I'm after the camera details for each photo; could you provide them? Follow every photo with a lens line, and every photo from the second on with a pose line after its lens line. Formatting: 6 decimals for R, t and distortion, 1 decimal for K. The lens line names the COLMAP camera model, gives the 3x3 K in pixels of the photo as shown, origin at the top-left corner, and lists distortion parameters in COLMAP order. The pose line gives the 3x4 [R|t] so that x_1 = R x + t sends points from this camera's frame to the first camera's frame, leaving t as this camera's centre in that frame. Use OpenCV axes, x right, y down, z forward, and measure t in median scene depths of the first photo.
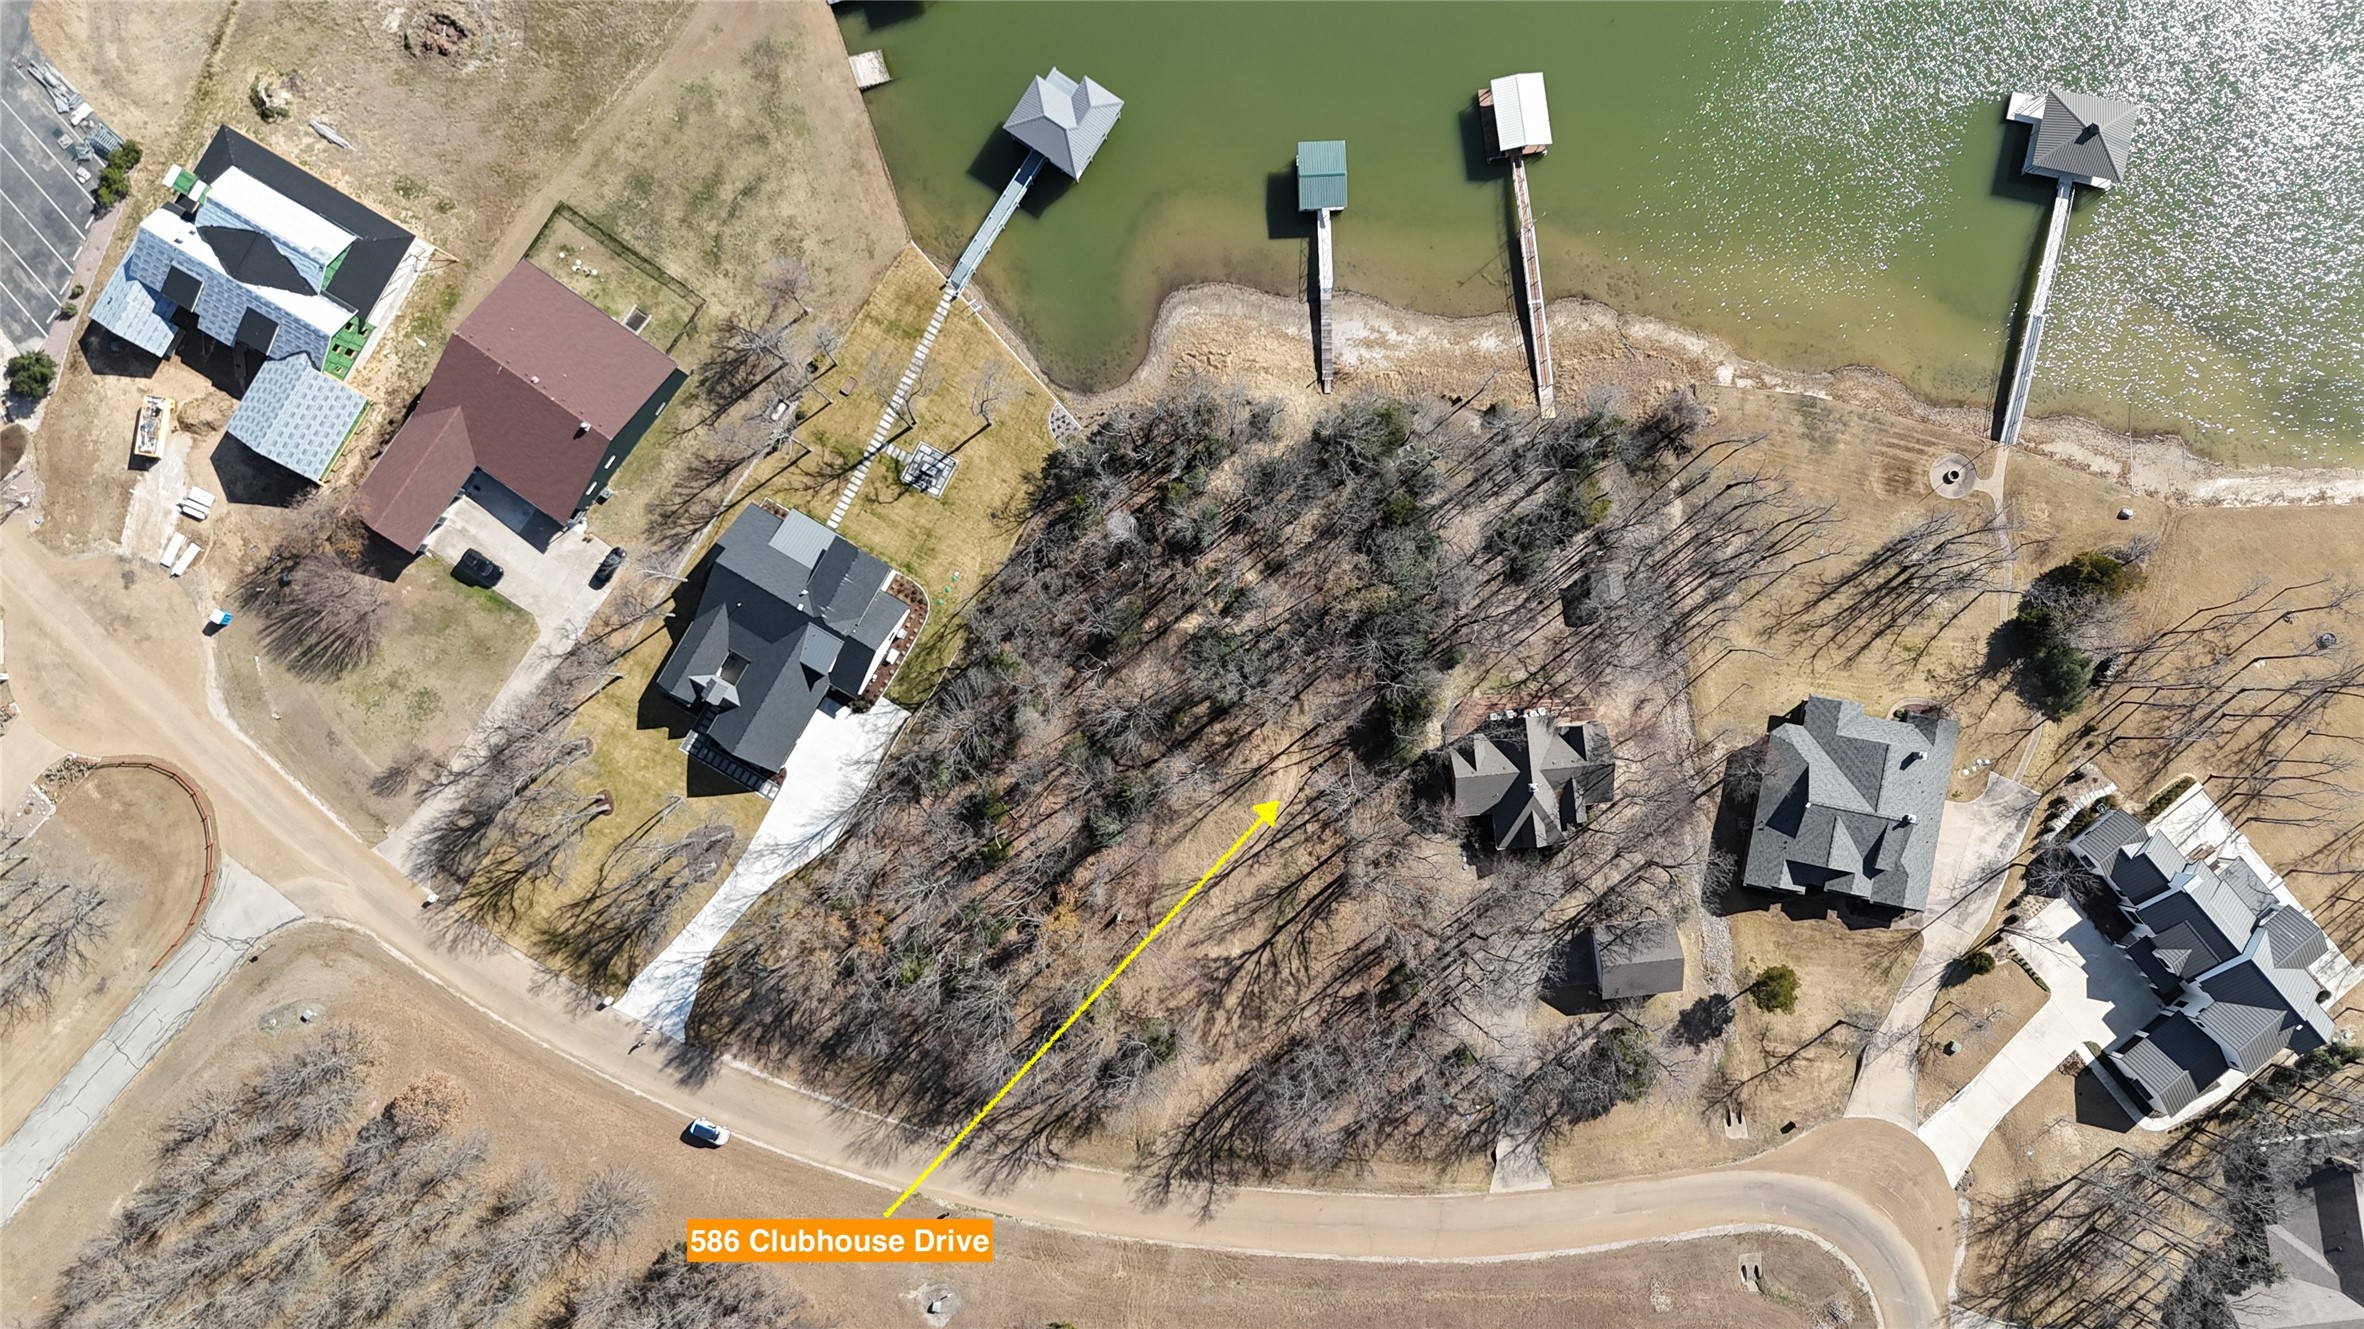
lens RADIAL K [[1739.1, 0, 1182.0], [0, 1739.1, 664.5], [0, 0, 1]] dist [0.069964, -0.064999]
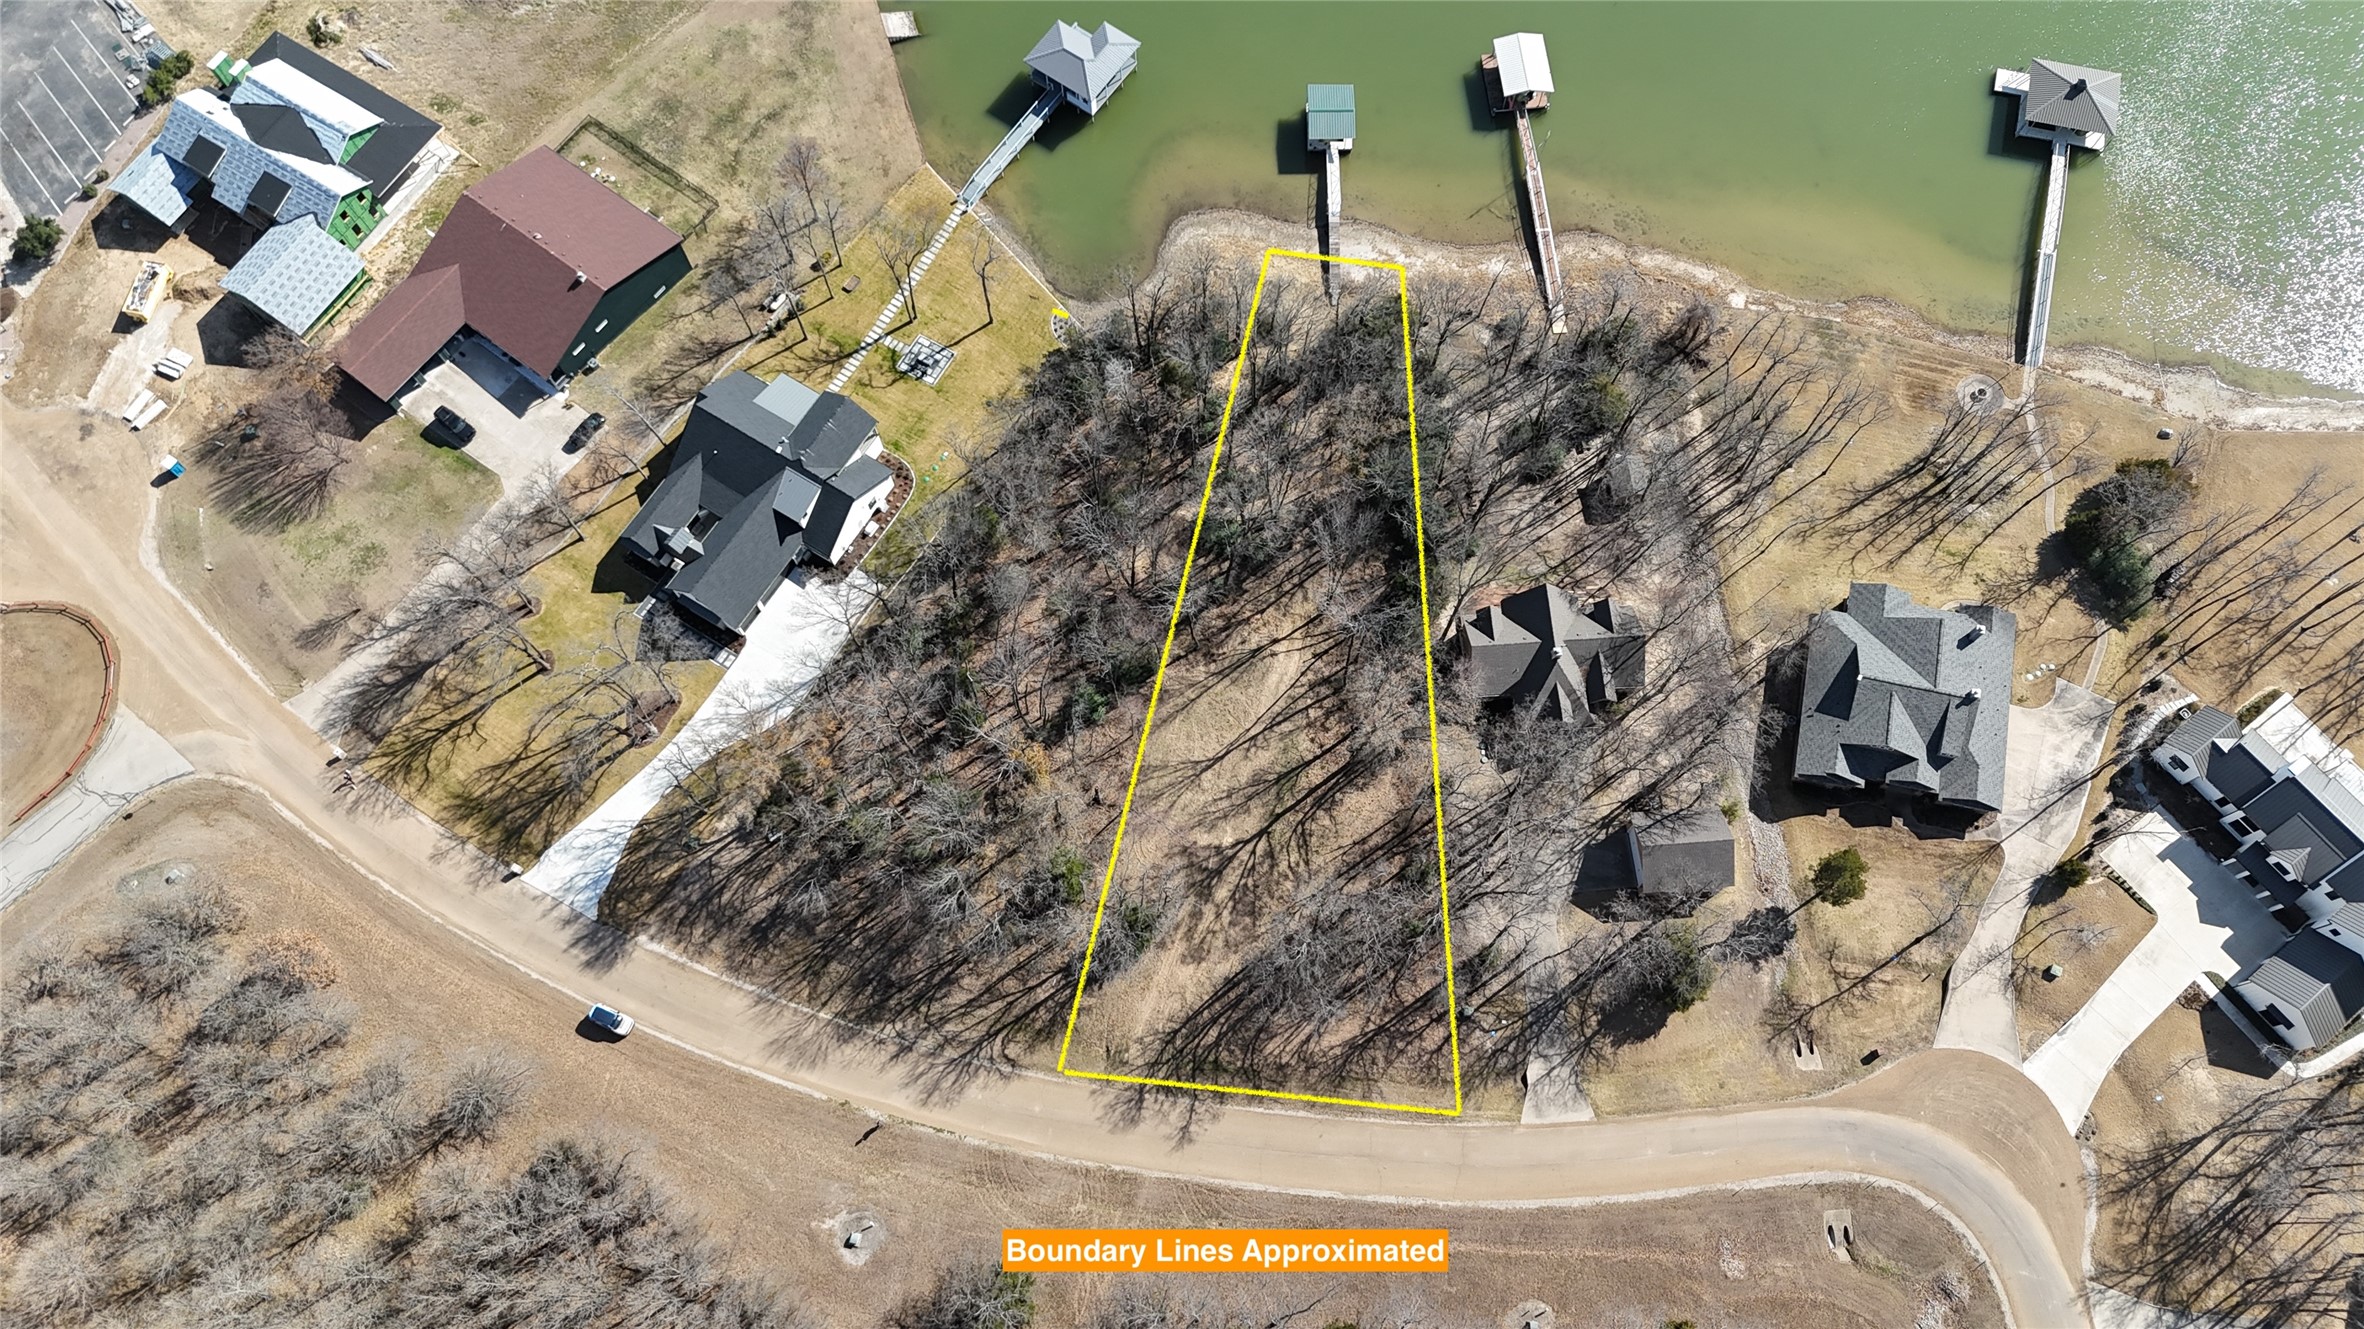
lens RADIAL K [[1739.1, 0, 1182.0], [0, 1739.1, 664.5], [0, 0, 1]] dist [0.069964, -0.064999]
pose [[0.999455, 0.031083, -0.011079, 0.014368], [-0.032989, 0.949344, -0.312502, 0.355769], [0.000804, 0.312698, 0.949852, 0.126866]]
